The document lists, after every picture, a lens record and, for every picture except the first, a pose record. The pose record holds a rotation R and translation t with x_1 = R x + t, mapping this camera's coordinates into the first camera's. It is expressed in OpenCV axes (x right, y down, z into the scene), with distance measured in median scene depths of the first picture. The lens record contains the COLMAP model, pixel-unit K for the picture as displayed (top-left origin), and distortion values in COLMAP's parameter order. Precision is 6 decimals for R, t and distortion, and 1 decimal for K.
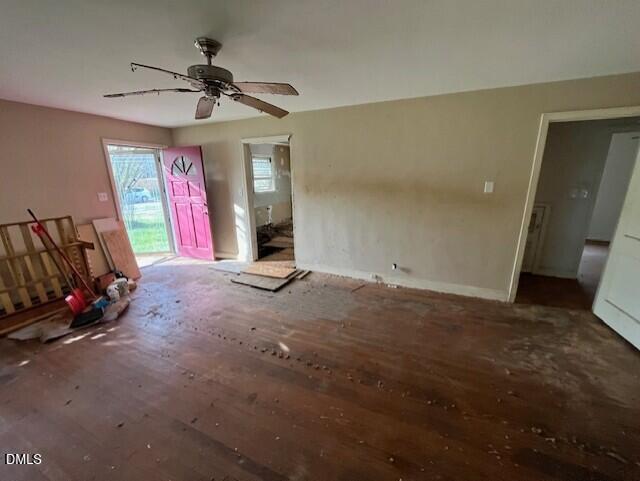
lens RADIAL K [[255.2, 0, 322.5], [0, 255.2, 243.0], [0, 0, 1]] dist [0.002654, -0.000128]
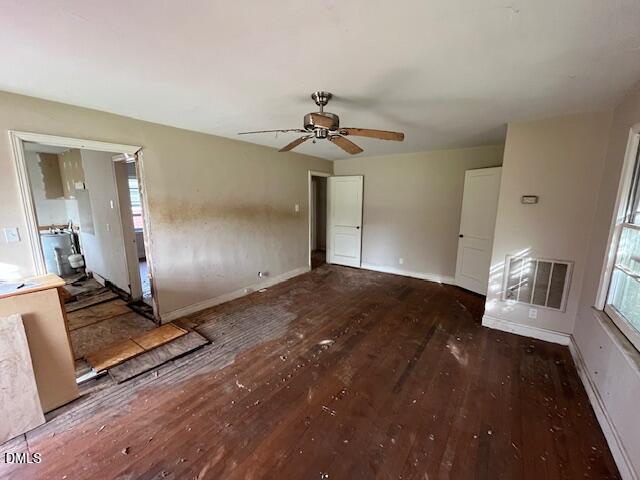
lens RADIAL K [[255.2, 0, 320.8], [0, 255.2, 242.1], [0, 0, 1]] dist [0.002654, -0.000128]
pose [[0.218598, -0.163099, 0.962088, -0.951103], [0.239331, 0.964780, 0.109177, -0.141249], [-0.946010, 0.206392, 0.249934, 0.458759]]
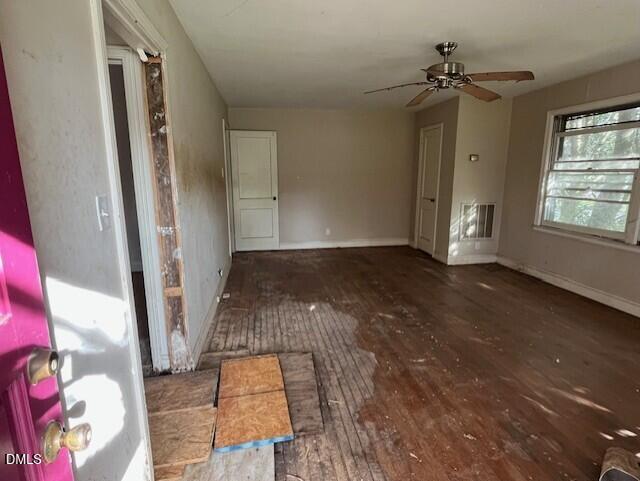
lens RADIAL K [[343.0, 0, 319.6], [0, 343.0, 240.5], [0, 0, 1]] dist [0.007949, 0.000838]
pose [[-0.530003, -0.163648, 0.832056, -0.900396], [0.215087, 0.923173, 0.318575, -0.323573], [-0.820265, 0.347810, -0.454085, 1.411282]]
